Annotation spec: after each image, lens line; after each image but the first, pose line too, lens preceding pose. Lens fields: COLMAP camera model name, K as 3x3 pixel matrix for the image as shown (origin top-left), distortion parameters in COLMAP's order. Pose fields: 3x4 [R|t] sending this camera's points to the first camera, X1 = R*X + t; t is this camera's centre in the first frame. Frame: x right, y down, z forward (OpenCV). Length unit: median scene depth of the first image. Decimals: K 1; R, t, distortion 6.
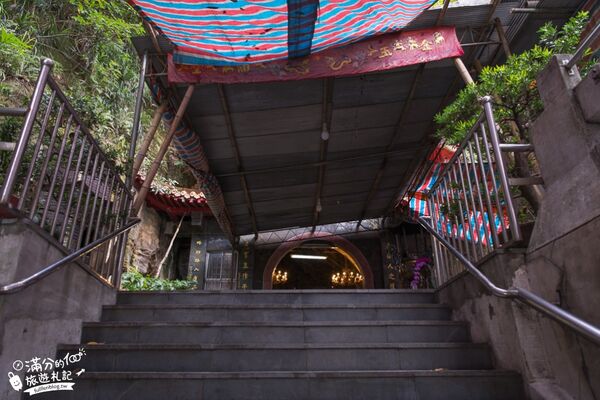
lens RADIAL K [[418.1, 0, 300.0], [0, 418.1, 200.0], [0, 0, 1]] dist [-0.069972, 0.018889]
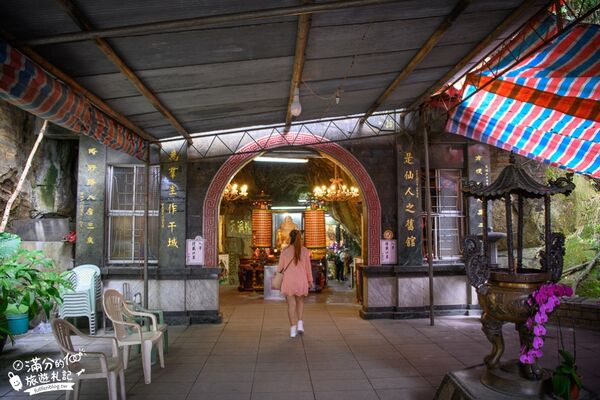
lens RADIAL K [[418.1, 0, 300.0], [0, 418.1, 200.0], [0, 0, 1]] dist [-0.069972, 0.018889]
pose [[0.998588, 0.005769, 0.052812, 0.020731], [-0.023301, 0.940932, 0.337794, -0.036322], [-0.047744, -0.338547, 0.939737, 0.418578]]
